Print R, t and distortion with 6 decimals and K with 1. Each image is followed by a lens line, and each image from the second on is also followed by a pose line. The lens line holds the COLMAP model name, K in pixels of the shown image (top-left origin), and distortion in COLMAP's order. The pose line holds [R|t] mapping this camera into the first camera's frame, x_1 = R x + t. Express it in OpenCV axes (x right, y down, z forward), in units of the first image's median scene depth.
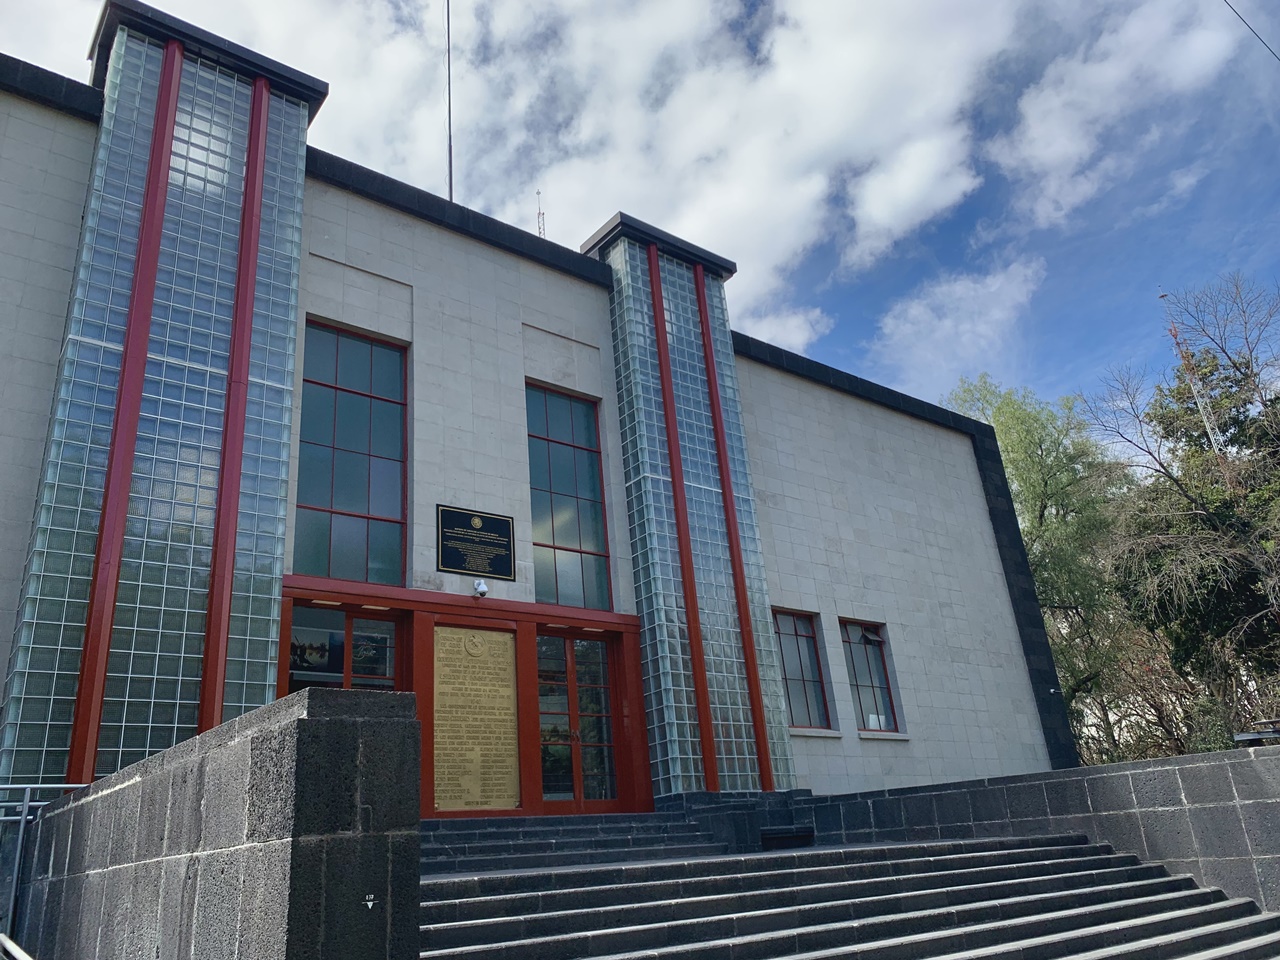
lens RADIAL K [[975.5, 0, 640.0], [0, 975.5, 480.0], [0, 0, 1]] dist [0.073099, -0.112569]
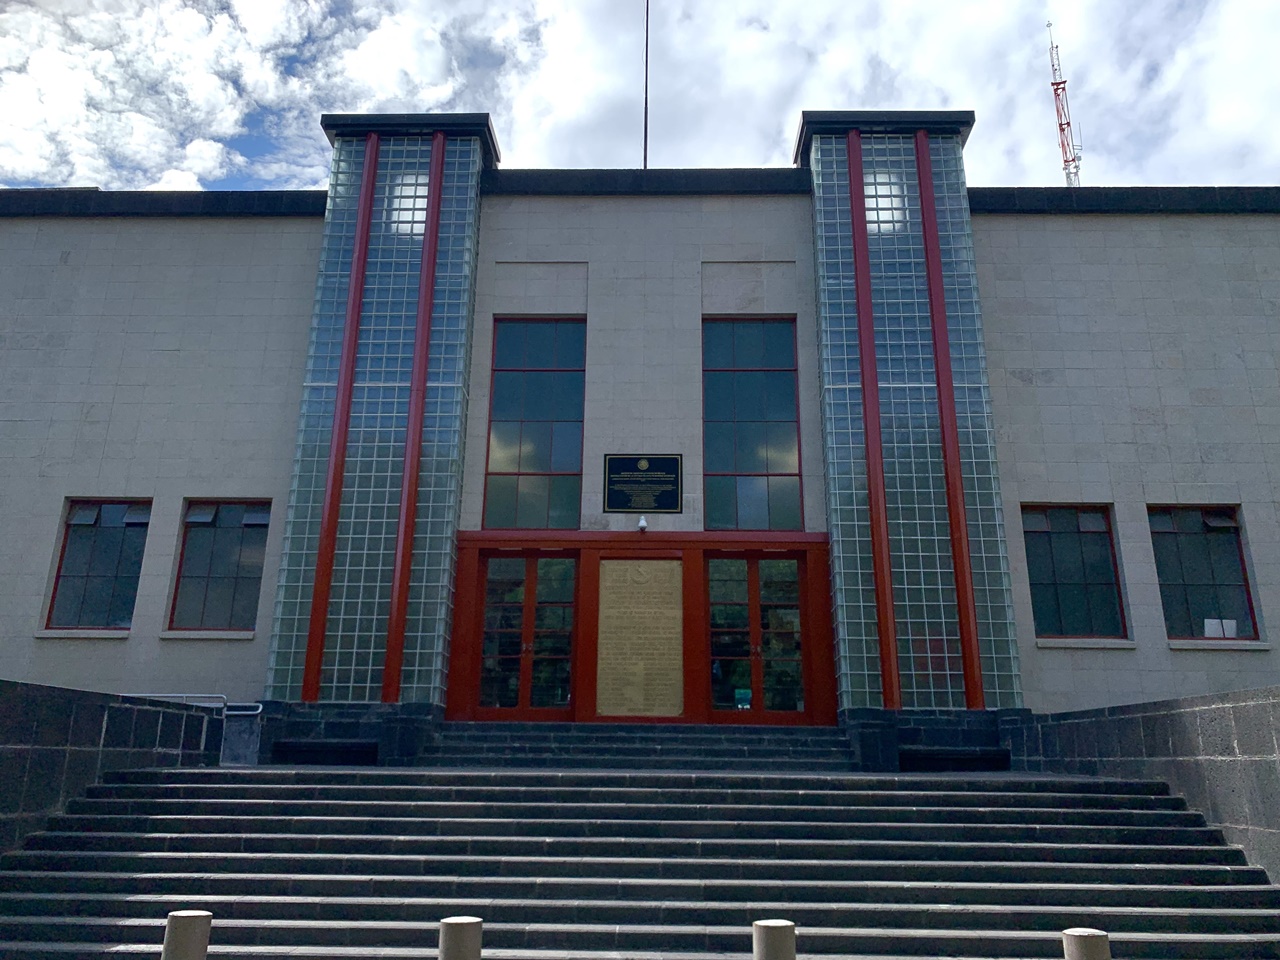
lens RADIAL K [[975.5, 0, 640.0], [0, 975.5, 480.0], [0, 0, 1]] dist [0.073099, -0.112569]
pose [[0.764608, -0.108050, -0.635374, 0.542504], [0.176335, 0.983302, 0.044984, 0.010623], [0.619904, -0.146433, 0.770893, 0.140022]]
